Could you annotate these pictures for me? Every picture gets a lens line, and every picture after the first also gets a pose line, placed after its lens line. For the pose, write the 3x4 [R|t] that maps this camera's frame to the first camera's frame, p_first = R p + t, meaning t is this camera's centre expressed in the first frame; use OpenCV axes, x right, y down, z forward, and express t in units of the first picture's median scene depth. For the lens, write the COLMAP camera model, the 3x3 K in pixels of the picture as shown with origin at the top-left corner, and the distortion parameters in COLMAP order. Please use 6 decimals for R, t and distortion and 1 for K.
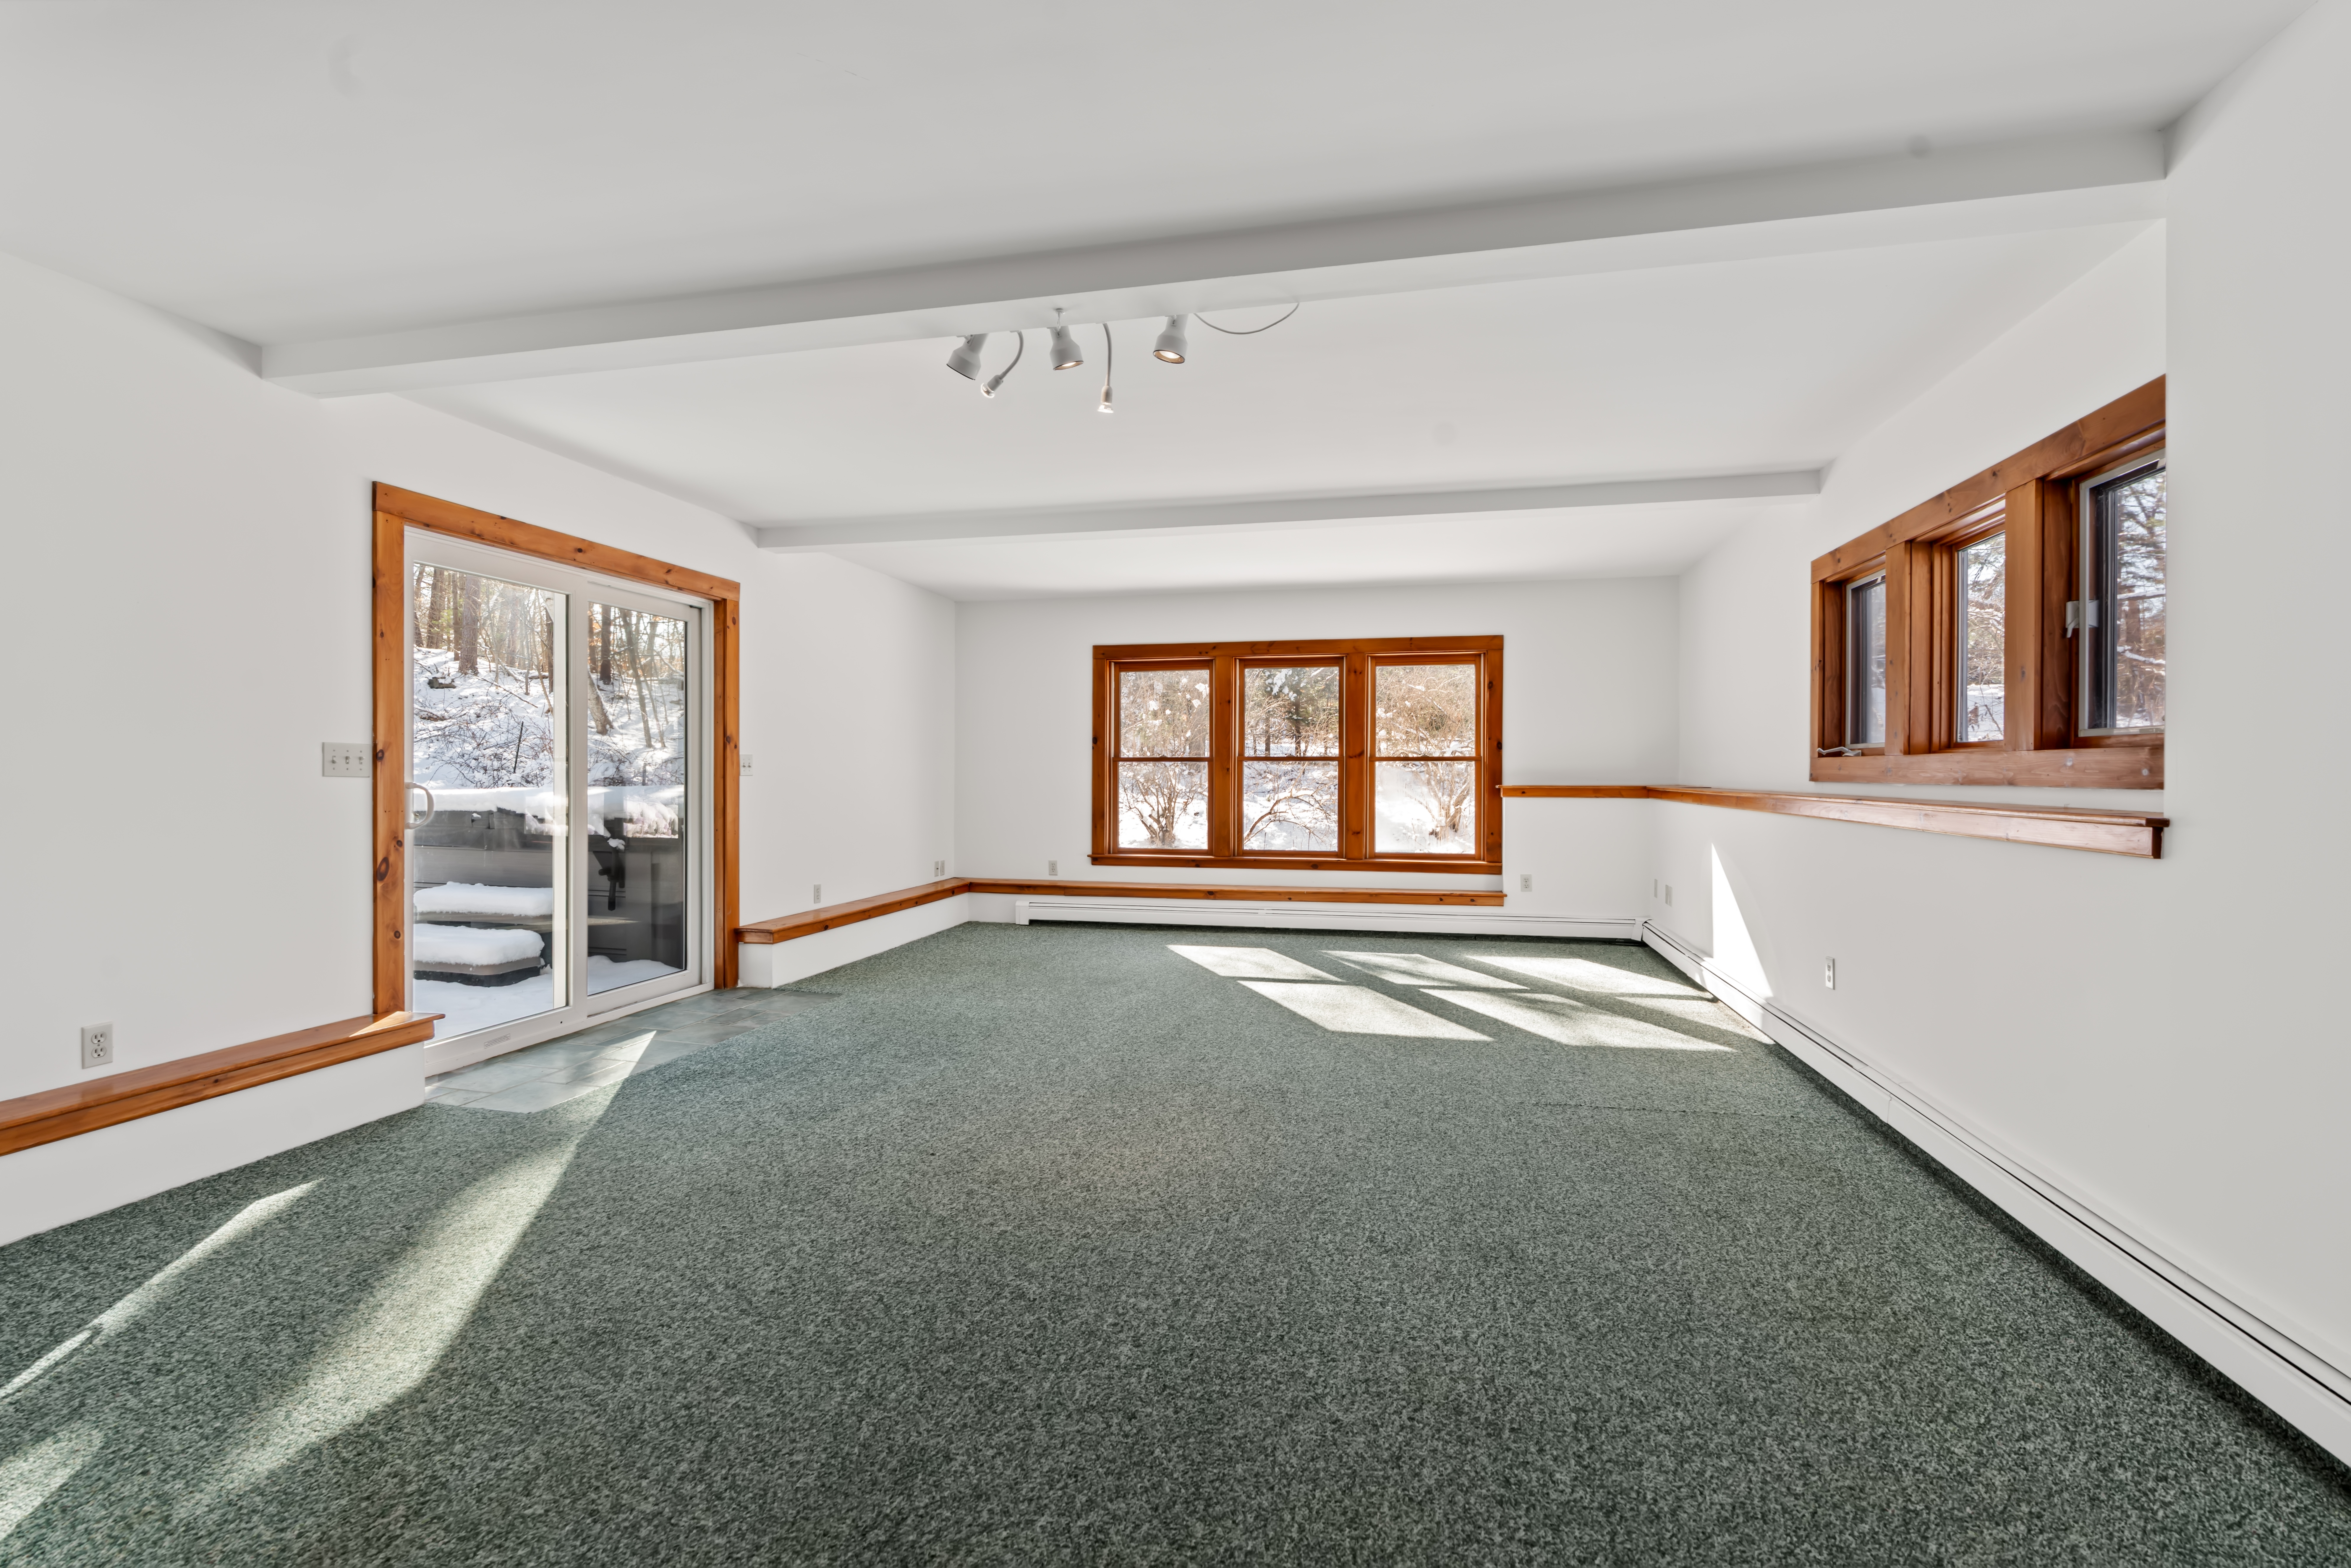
lens RADIAL K [[1067.7, 0, 1164.3], [0, 1067.7, 760.2], [0, 0, 1]] dist [-0.017796, 0.007748]
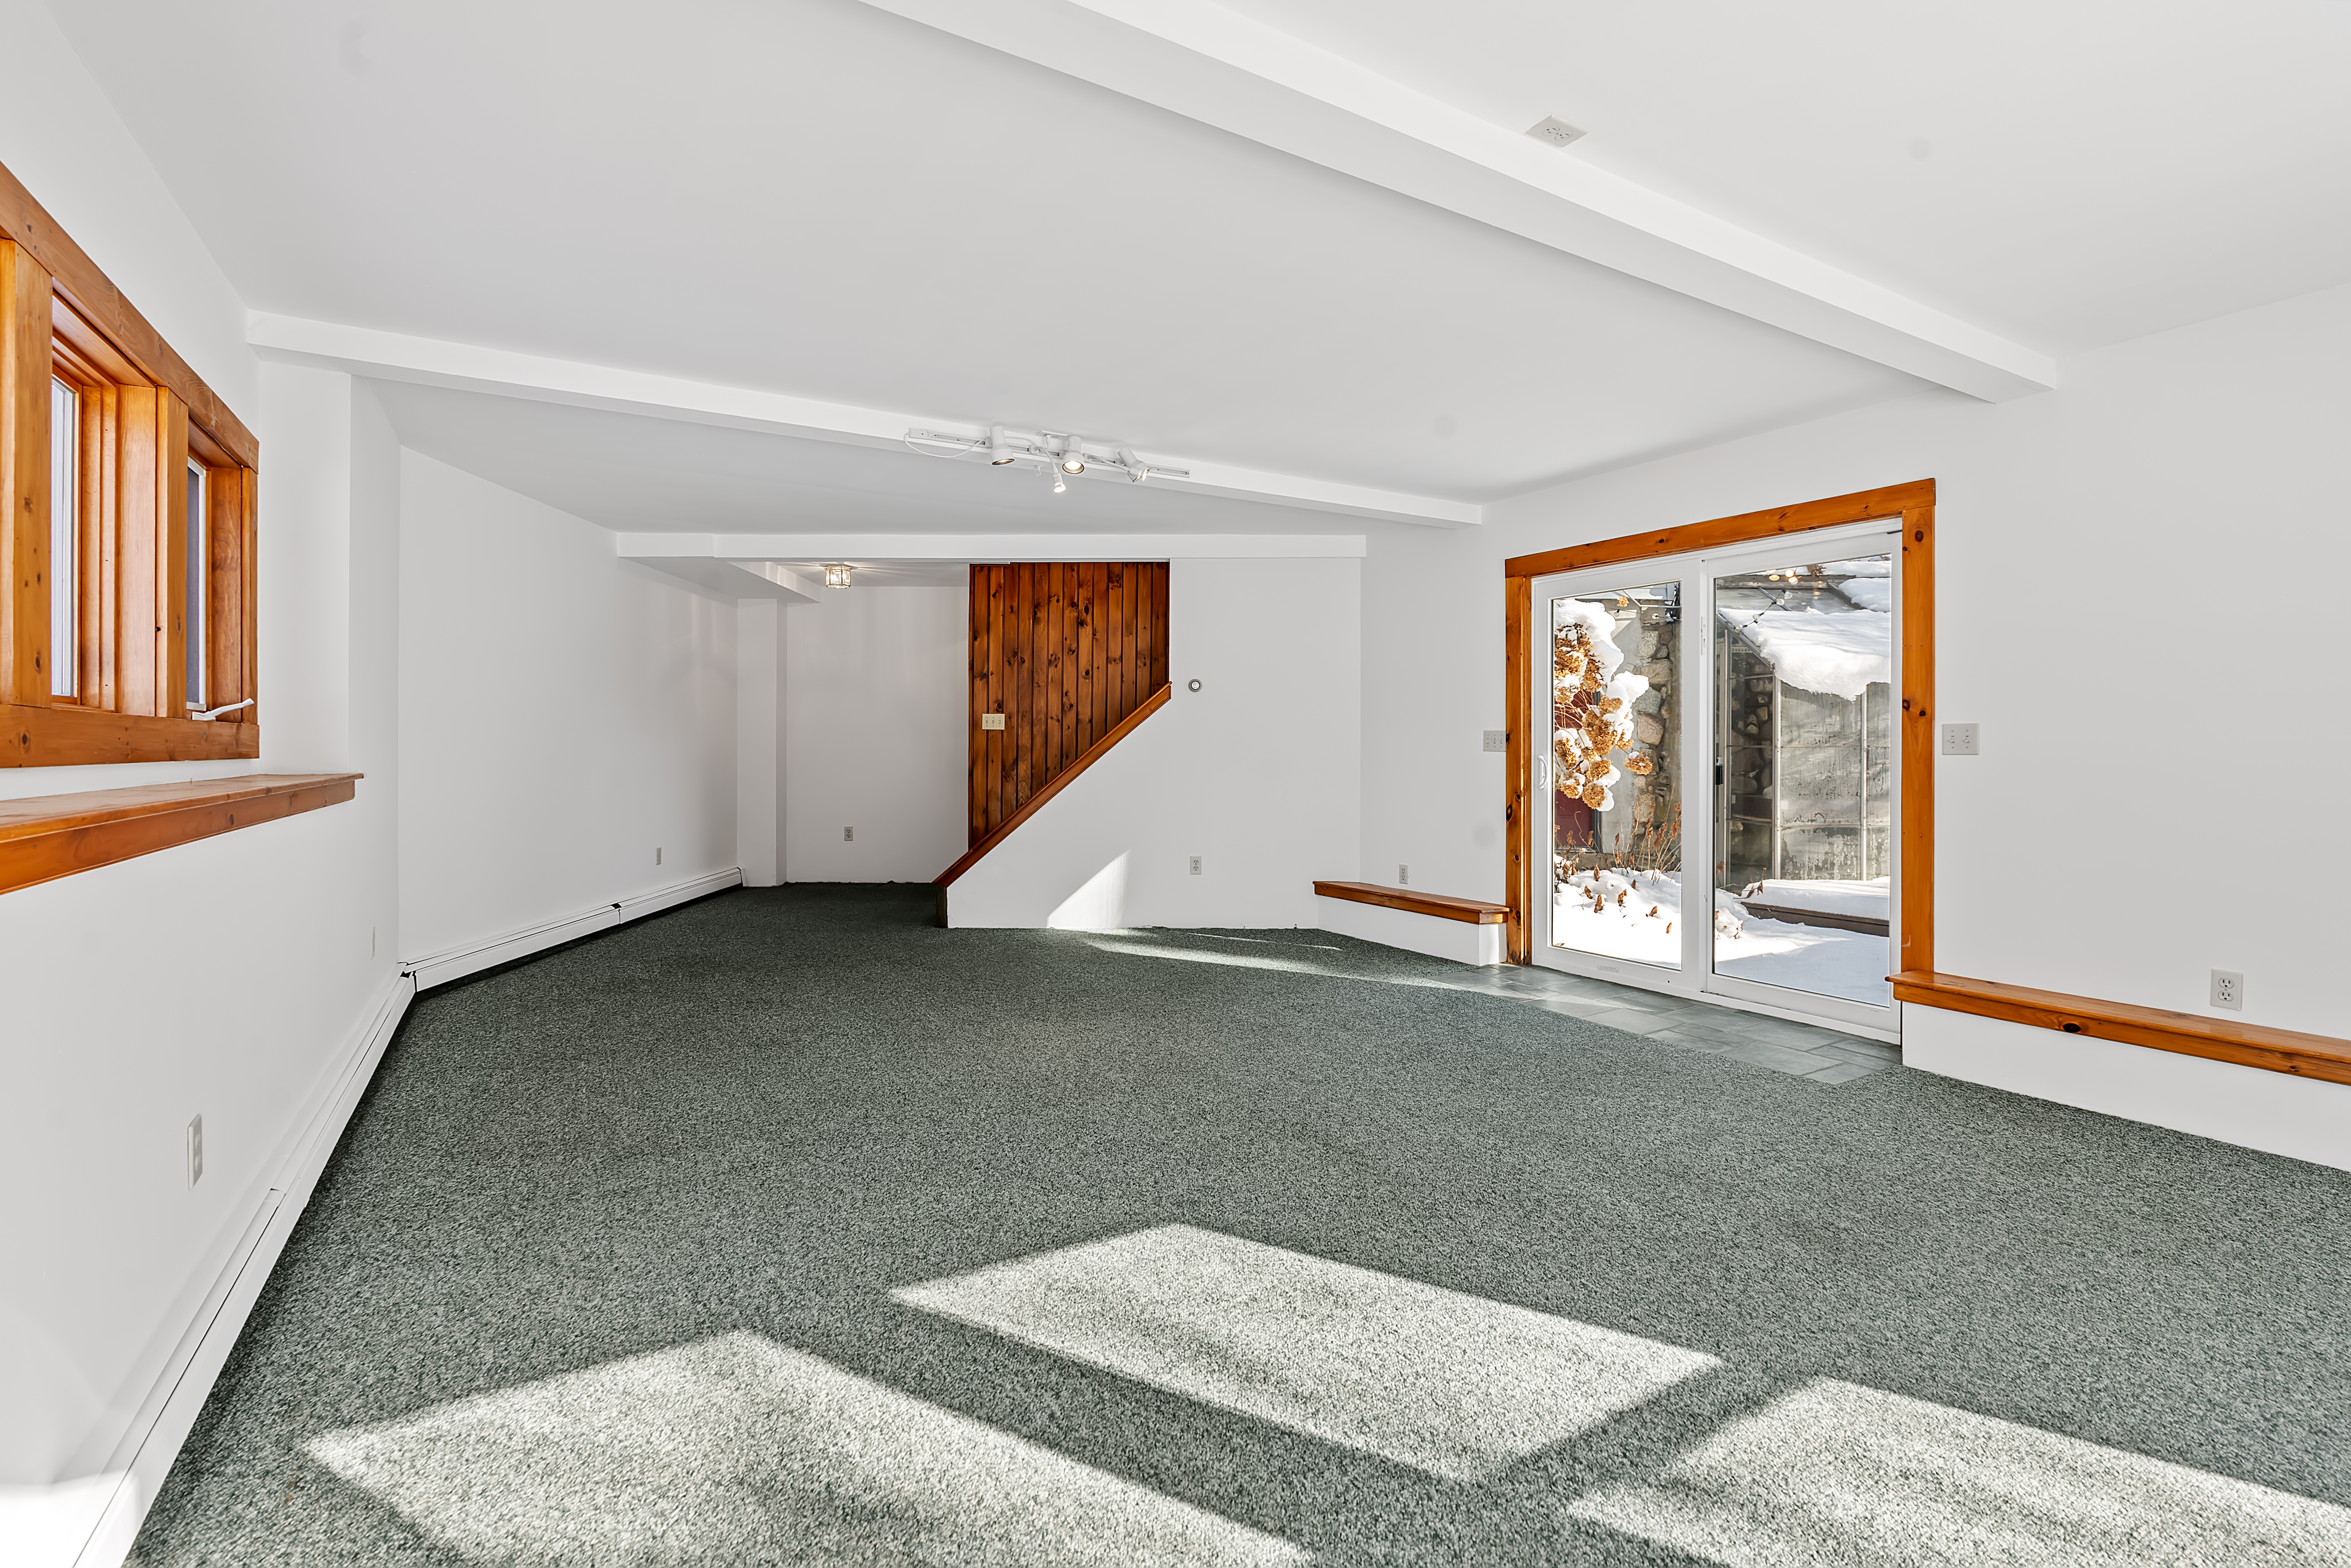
lens RADIAL K [[1067.7, 0, 1164.3], [0, 1067.7, 760.2], [0, 0, 1]] dist [-0.017796, 0.007748]
pose [[-0.722625, 0.005608, -0.691217, 0.644607], [0.004108, 0.999984, 0.003817, 0.019072], [0.691228, -0.000081, -0.722637, 1.680227]]
